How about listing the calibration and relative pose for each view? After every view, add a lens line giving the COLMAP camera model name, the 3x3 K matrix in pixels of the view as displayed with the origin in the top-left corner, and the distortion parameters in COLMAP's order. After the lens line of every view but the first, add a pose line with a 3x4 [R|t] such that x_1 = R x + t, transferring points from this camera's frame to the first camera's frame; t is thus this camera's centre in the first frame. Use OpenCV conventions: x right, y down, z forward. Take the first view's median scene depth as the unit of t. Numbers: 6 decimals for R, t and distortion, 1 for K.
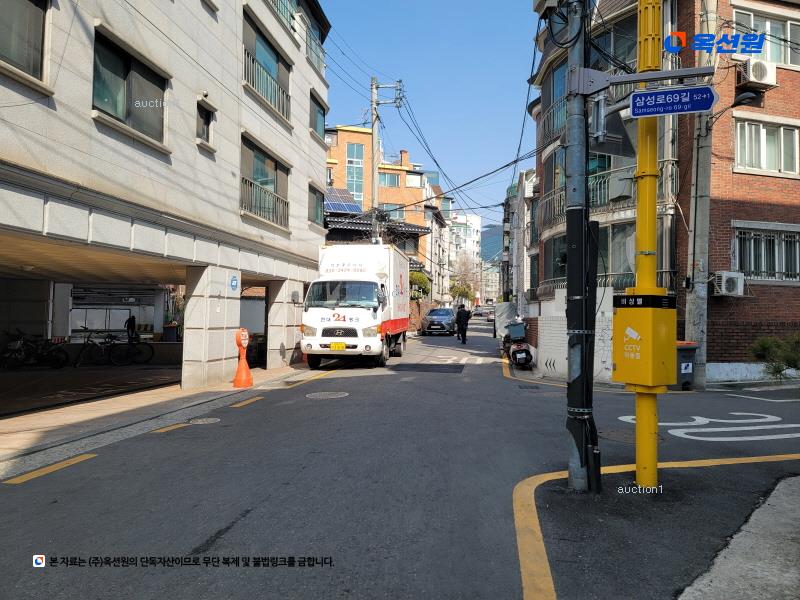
lens RADIAL K [[588.2, 0, 400.0], [0, 588.2, 300.0], [0, 0, 1]] dist [0.108771, -0.101402]
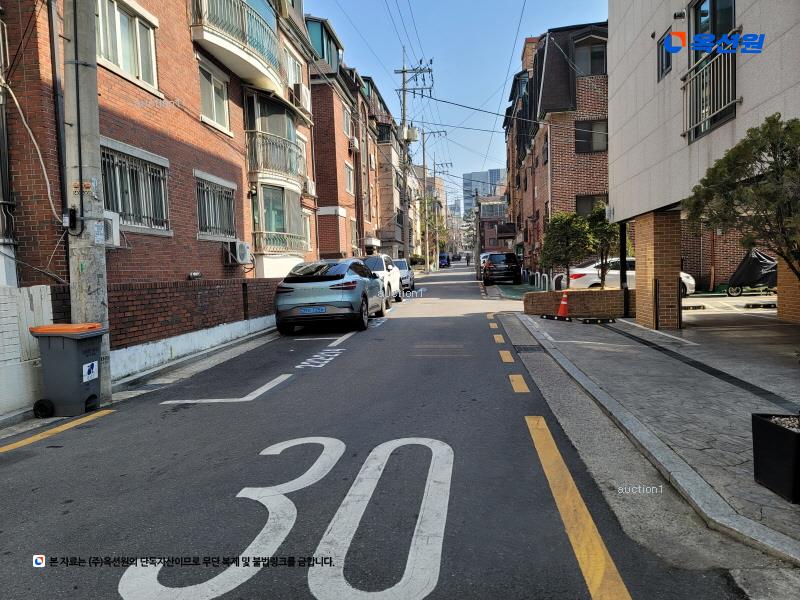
lens RADIAL K [[588.2, 0, 400.0], [0, 588.2, 300.0], [0, 0, 1]] dist [0.108771, -0.101402]
pose [[0.432458, -0.075145, 0.898517, 0.094563], [0.020953, 0.997089, 0.073304, 0.011183], [-0.901411, -0.012874, 0.432774, 0.447448]]
